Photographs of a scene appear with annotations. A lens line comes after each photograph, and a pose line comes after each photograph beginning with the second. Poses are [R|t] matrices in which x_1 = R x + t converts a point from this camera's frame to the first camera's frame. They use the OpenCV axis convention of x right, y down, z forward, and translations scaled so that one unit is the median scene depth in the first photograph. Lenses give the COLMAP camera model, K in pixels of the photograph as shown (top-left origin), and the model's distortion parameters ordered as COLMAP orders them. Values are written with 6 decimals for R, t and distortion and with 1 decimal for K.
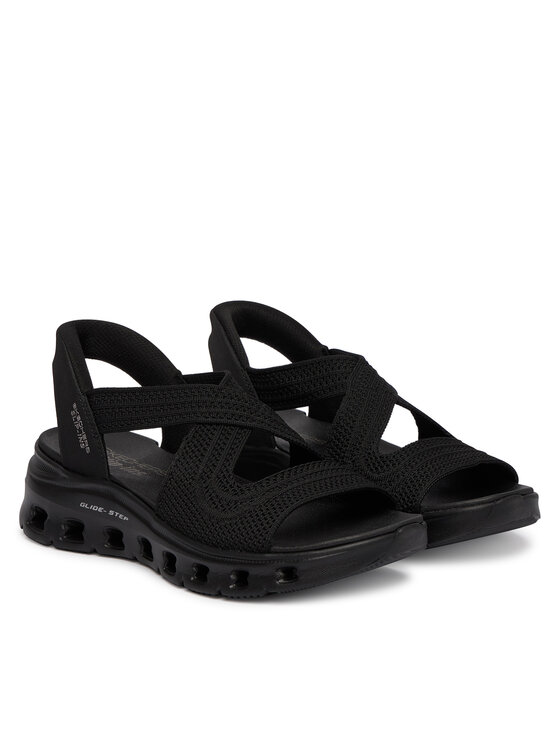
lens RADIAL K [[1503.6, 0, 280.0], [0, 1503.6, 373.0], [0, 0, 1]] dist [-0.202553, -0.064124]
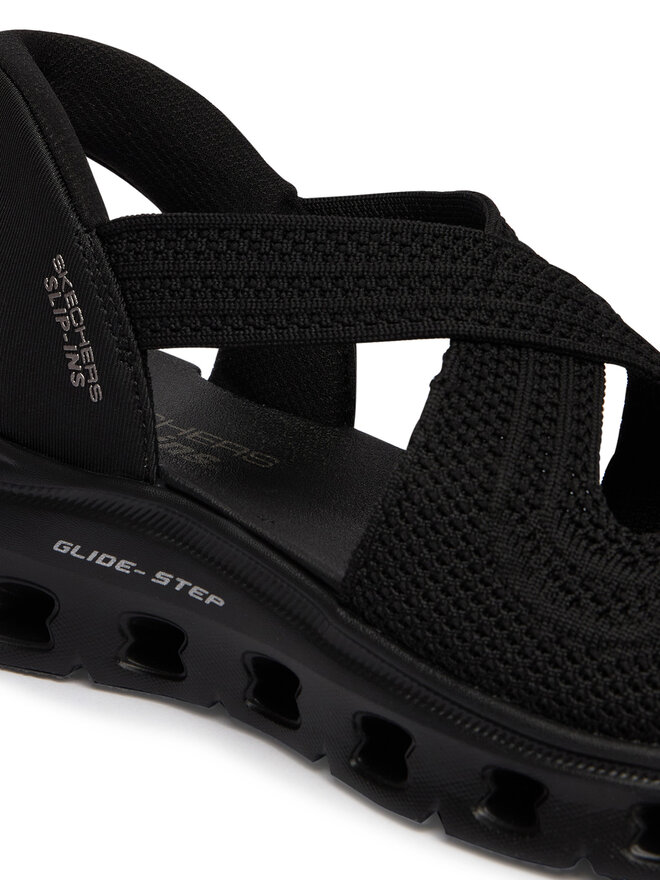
lens RADIAL K [[1997.9, 0, 330.0], [0, 1997.9, 440.0], [0, 0, 1]] dist [-0.019391, -0.142959]
pose [[0.976299, 0.048103, 0.211012, -0.172167], [-0.068279, 0.993654, 0.089390, 0.017249], [-0.205373, -0.101679, 0.973388, 0.538985]]
